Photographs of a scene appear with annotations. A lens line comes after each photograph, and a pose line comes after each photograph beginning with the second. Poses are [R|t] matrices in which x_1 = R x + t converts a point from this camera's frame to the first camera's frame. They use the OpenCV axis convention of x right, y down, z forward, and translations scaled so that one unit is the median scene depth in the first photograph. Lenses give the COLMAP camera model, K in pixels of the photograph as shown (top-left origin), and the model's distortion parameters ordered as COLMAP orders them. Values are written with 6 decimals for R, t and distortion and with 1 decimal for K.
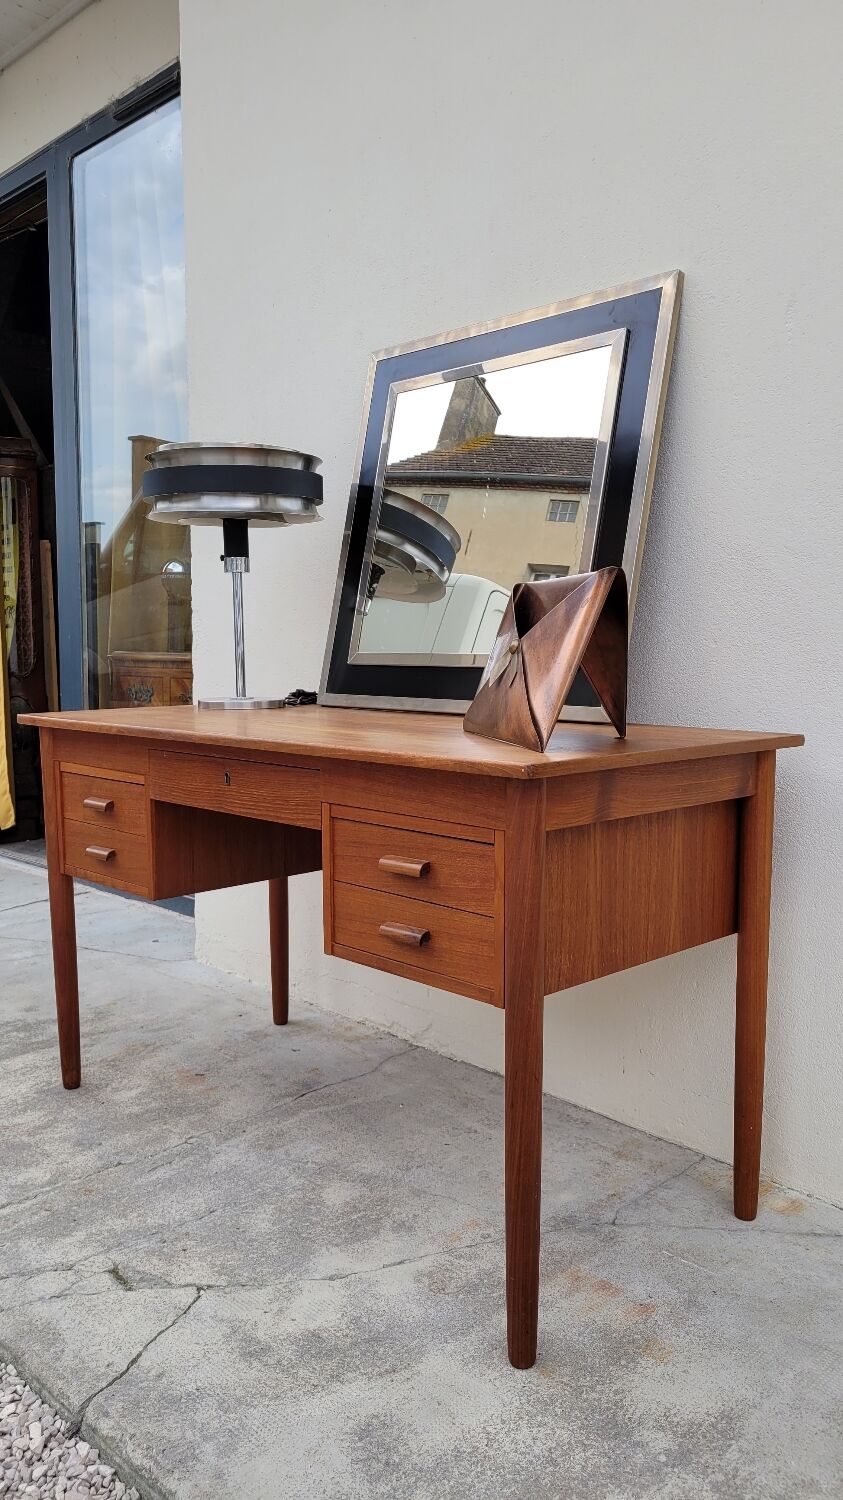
lens RADIAL K [[1132.1, 0, 434.2], [0, 1132.1, 766.2], [0, 0, 1]] dist [0.046590, -0.026534]
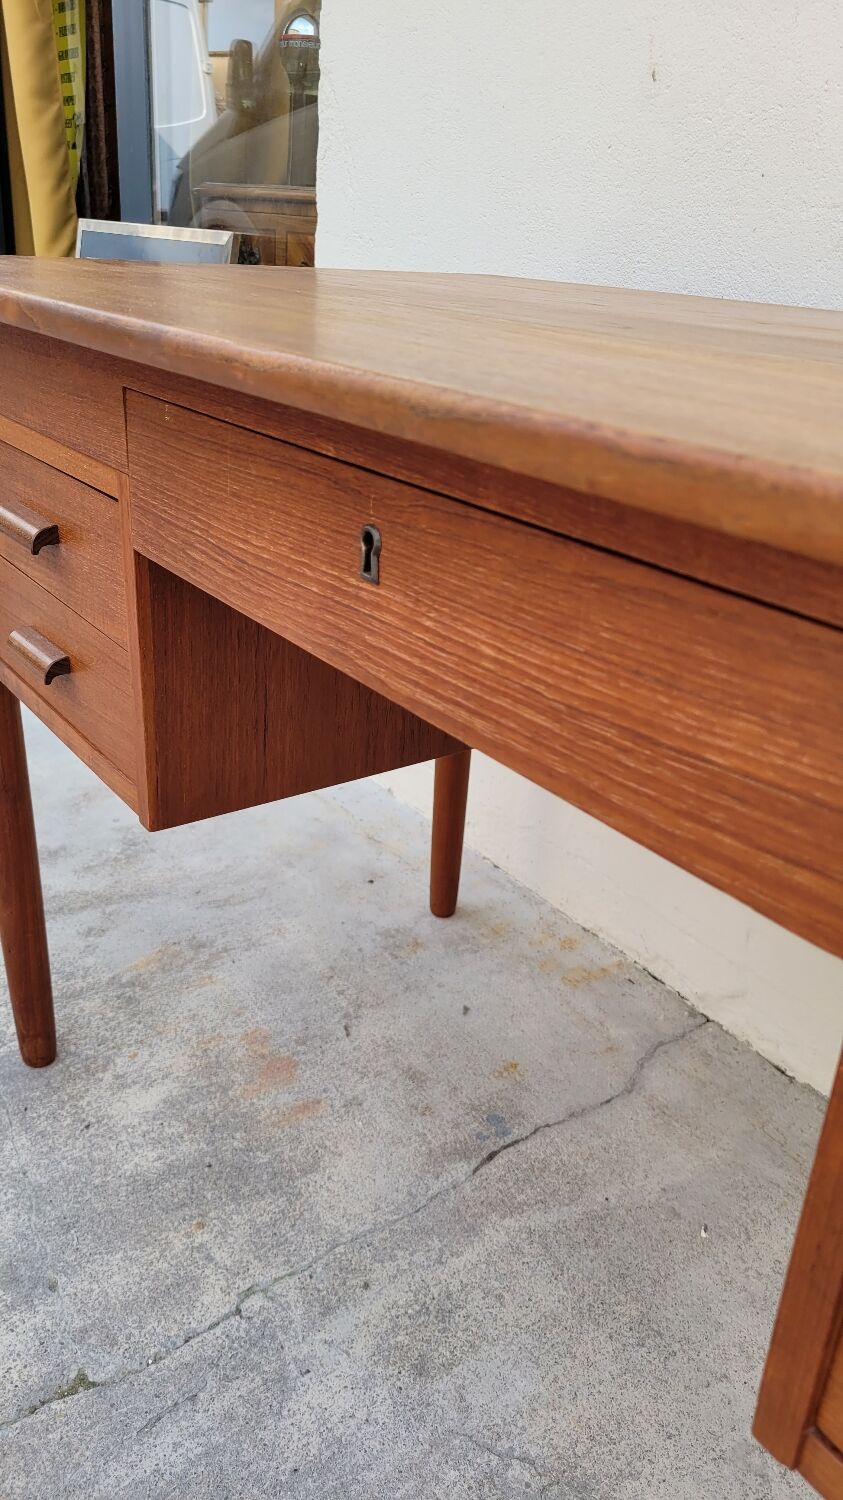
lens RADIAL K [[1132.1, 0, 447.2], [0, 1132.1, 767.9], [0, 0, 1]] dist [0.046590, -0.026534]
pose [[0.990316, 0.108684, -0.086378, -0.143185], [-0.075420, 0.943551, 0.322527, -0.026671], [0.116555, -0.312889, 0.942611, 0.775153]]
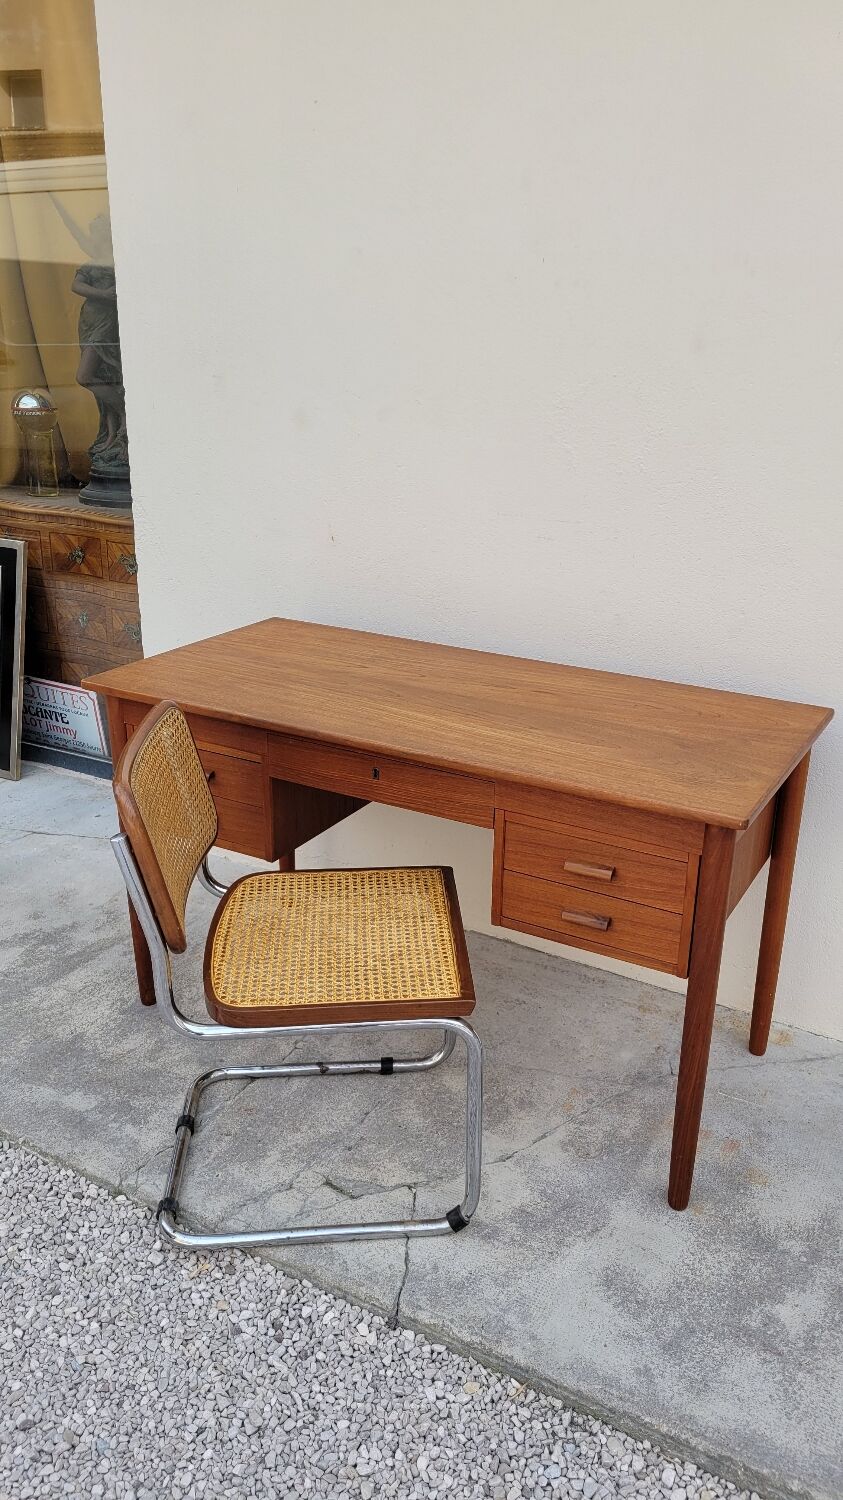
lens RADIAL K [[1132.1, 0, 446.4], [0, 1132.1, 762.9], [0, 0, 1]] dist [0.046590, -0.026534]
pose [[0.956420, -0.083793, 0.279714, -0.441196], [0.010080, 0.966844, 0.255170, -0.293609], [-0.291821, -0.241230, 0.925553, -0.060906]]
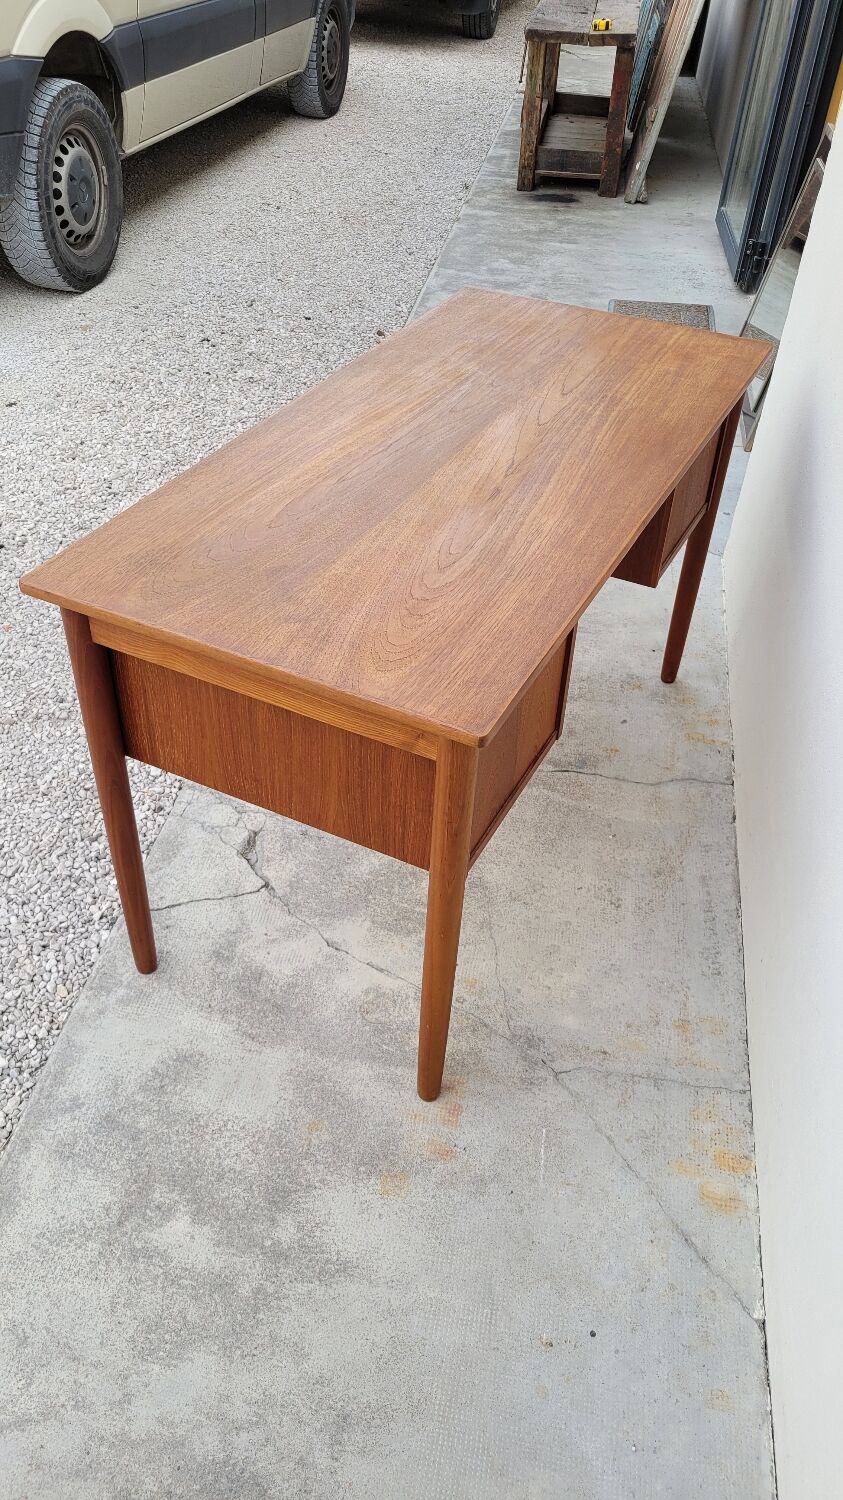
lens RADIAL K [[1132.1, 0, 413.7], [0, 1132.1, 753.4], [0, 0, 1]] dist [0.046590, -0.026534]
pose [[0.588597, 0.532210, -0.608528, 0.551974], [-0.121224, 0.802325, 0.584448, -0.404790], [0.799286, -0.270236, 0.536763, 0.443406]]
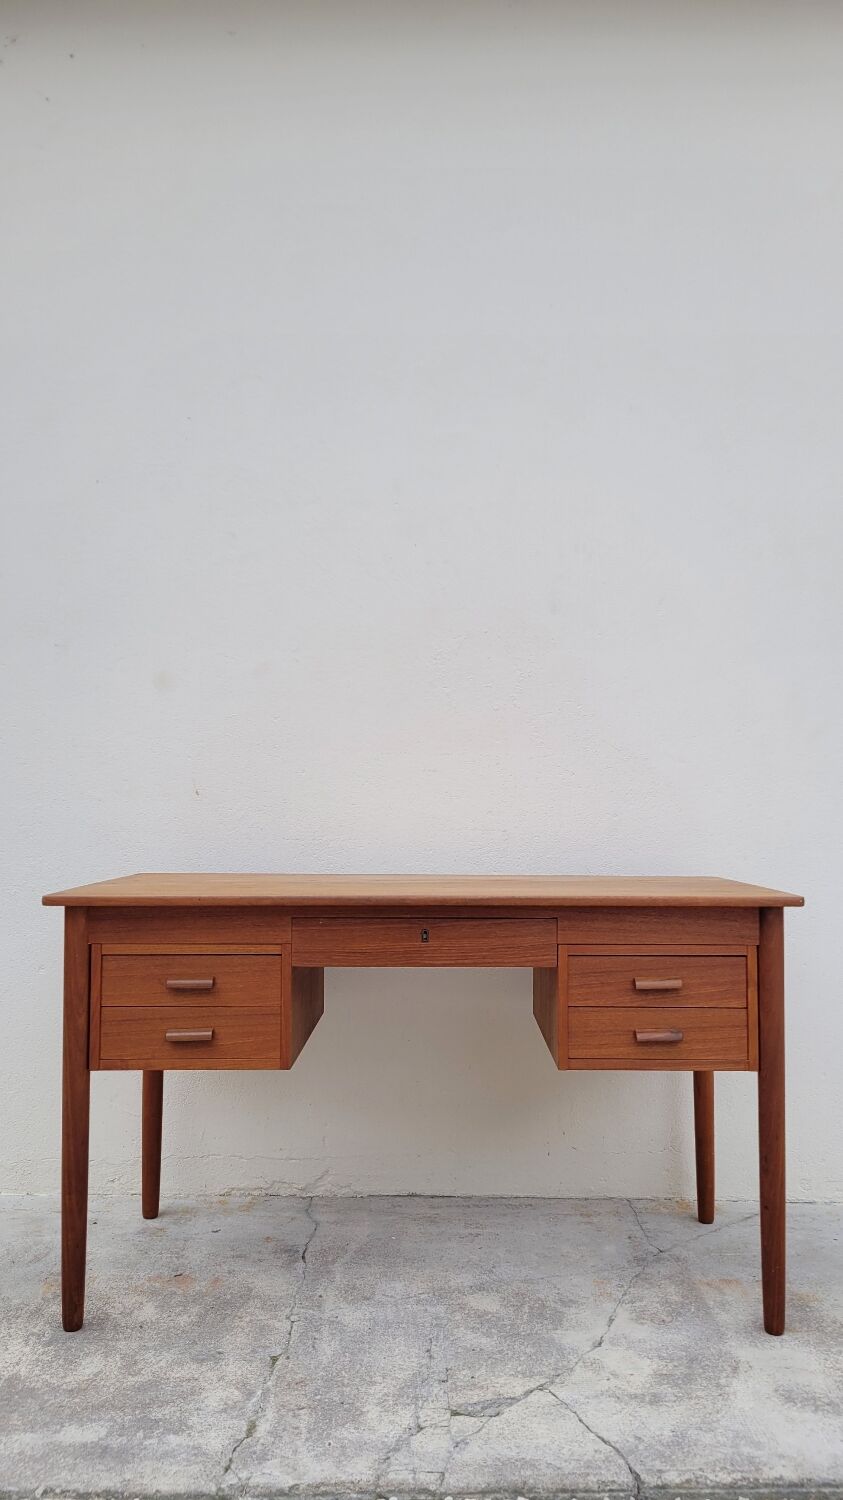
lens RADIAL K [[1132.1, 0, 445.8], [0, 1132.1, 755.9], [0, 0, 1]] dist [0.046590, -0.026534]
pose [[0.694716, 0.036674, 0.718349, -1.014660], [0.073352, 0.989880, -0.121475, -0.028724], [-0.715535, 0.137084, 0.684995, 0.190653]]
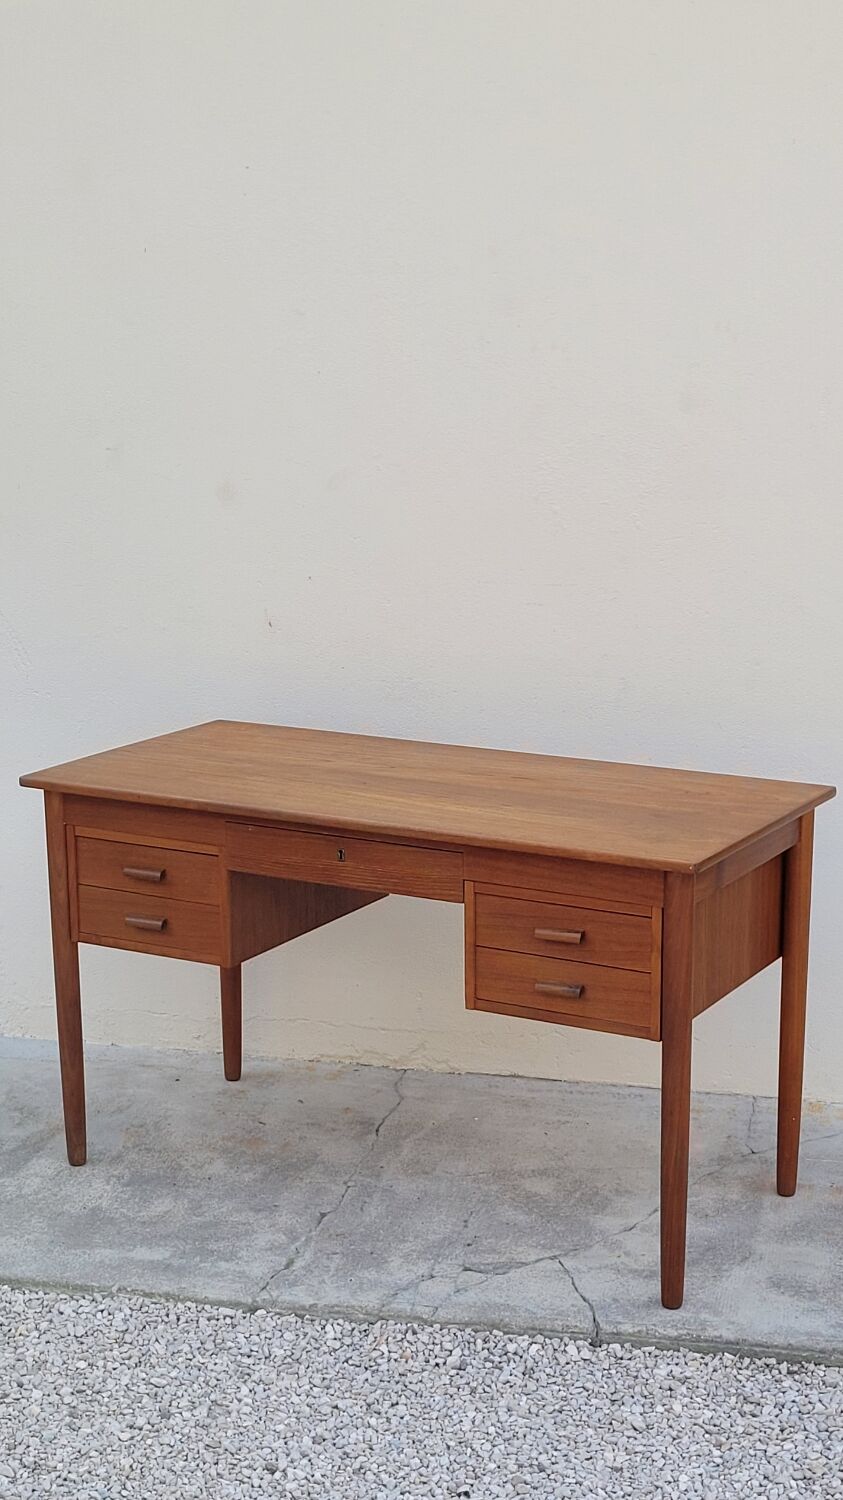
lens RADIAL K [[2237.3, 0, 418.1], [0, 2237.3, 759.4], [0, 0, 1]] dist [0.023438, 0.000000]
pose [[0.840737, -0.114272, 0.529248, -1.409035], [0.064110, 0.991609, 0.112260, -0.323306], [-0.537635, -0.060451, 0.841008, -0.834152]]
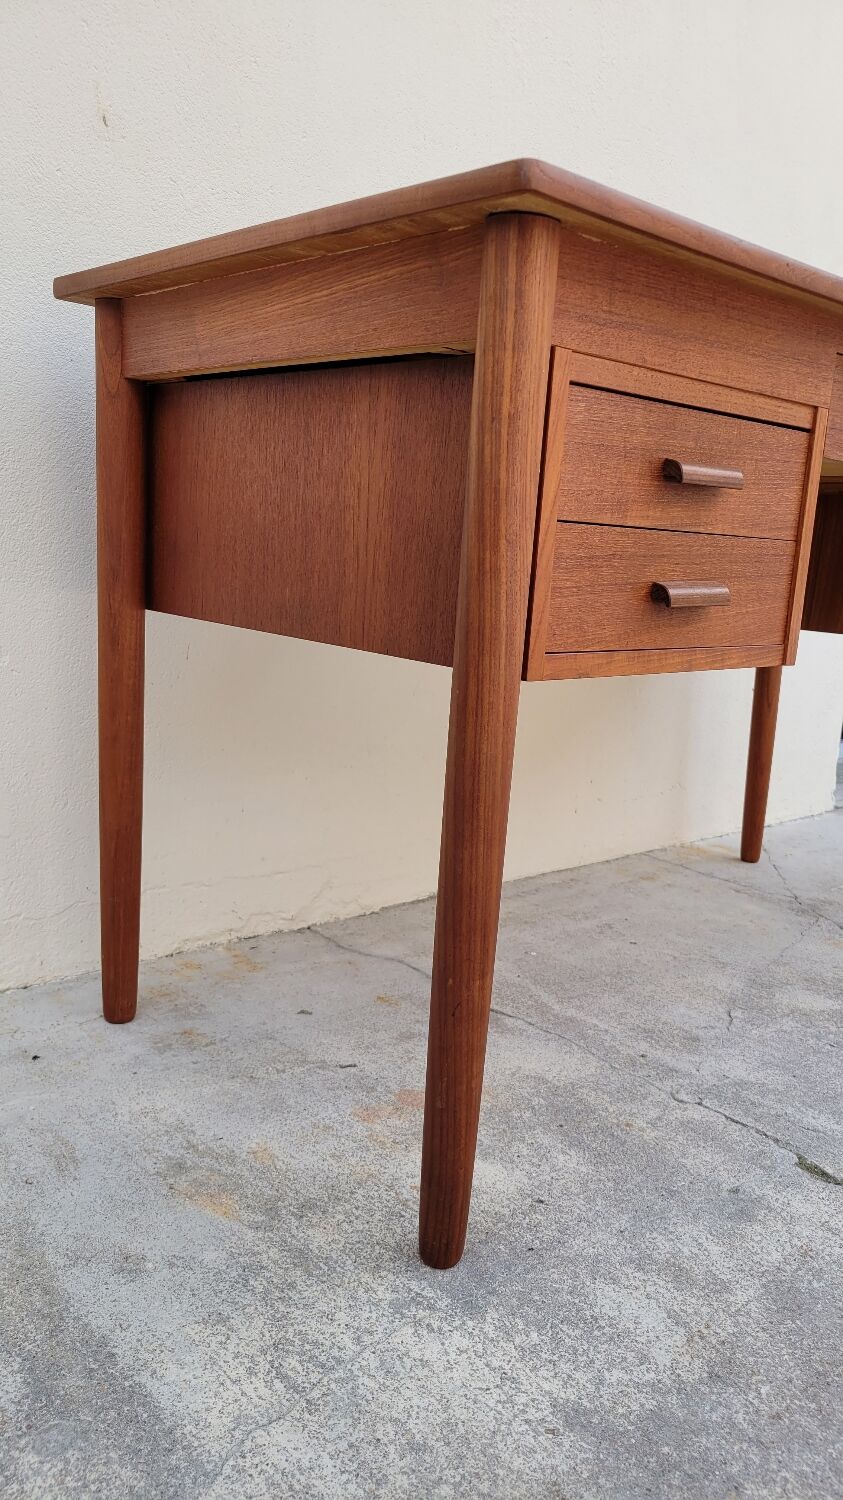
lens RADIAL K [[1132.1, 0, 435.0], [0, 1132.1, 772.3], [0, 0, 1]] dist [0.046590, -0.026534]
pose [[0.029499, -0.196997, 0.979960, -0.876878], [0.050146, 0.979444, 0.195384, 0.065296], [-0.998306, 0.043377, 0.038771, 1.306877]]
